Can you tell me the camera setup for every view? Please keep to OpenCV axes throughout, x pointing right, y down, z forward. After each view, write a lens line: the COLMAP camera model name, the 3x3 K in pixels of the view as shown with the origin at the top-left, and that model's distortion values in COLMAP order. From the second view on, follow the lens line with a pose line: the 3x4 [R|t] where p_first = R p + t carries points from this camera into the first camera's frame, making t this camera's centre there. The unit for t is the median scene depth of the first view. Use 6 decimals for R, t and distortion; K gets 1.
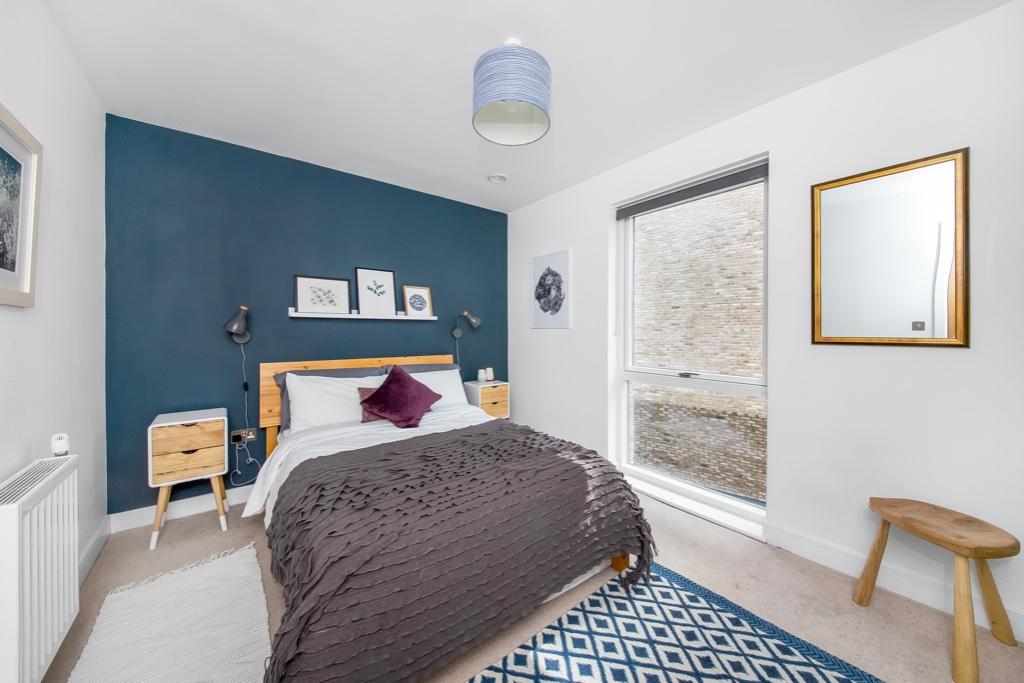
lens RADIAL K [[357.4, 0, 513.9], [0, 357.4, 335.6], [0, 0, 1]] dist [0.041143, -0.020322]
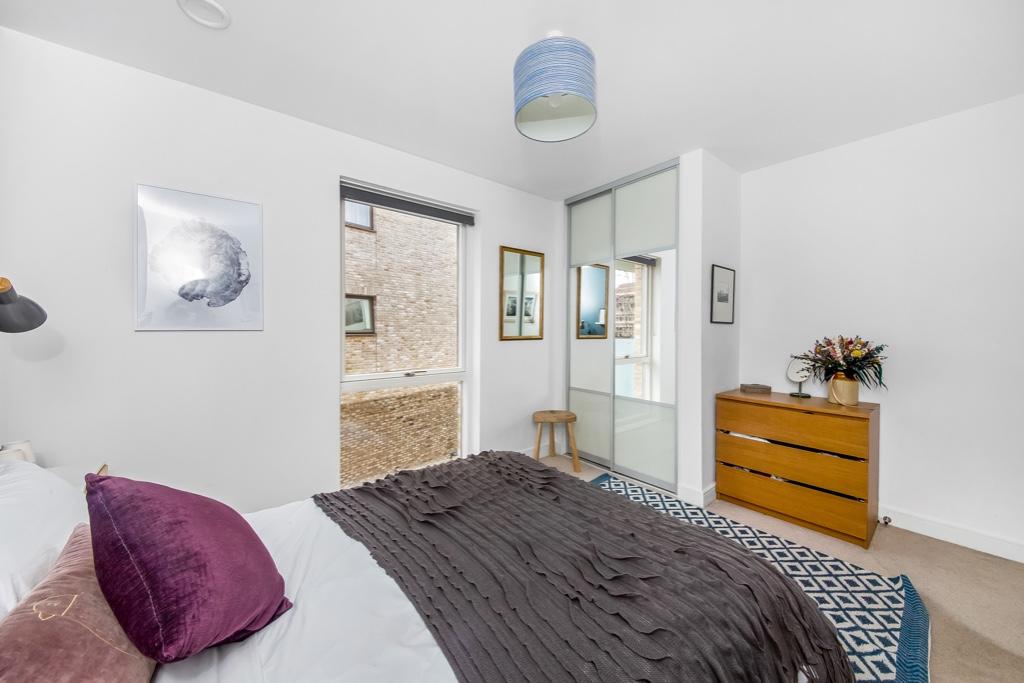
lens RADIAL K [[355.9, 0, 510.4], [0, 355.9, 325.5], [0, 0, 1]] dist [0.039575, -0.019902]
pose [[-0.011788, -0.002763, 0.999927, -0.539368], [0.002957, 0.999992, 0.002798, -0.033085], [-0.999926, 0.002990, -0.011779, 0.635140]]
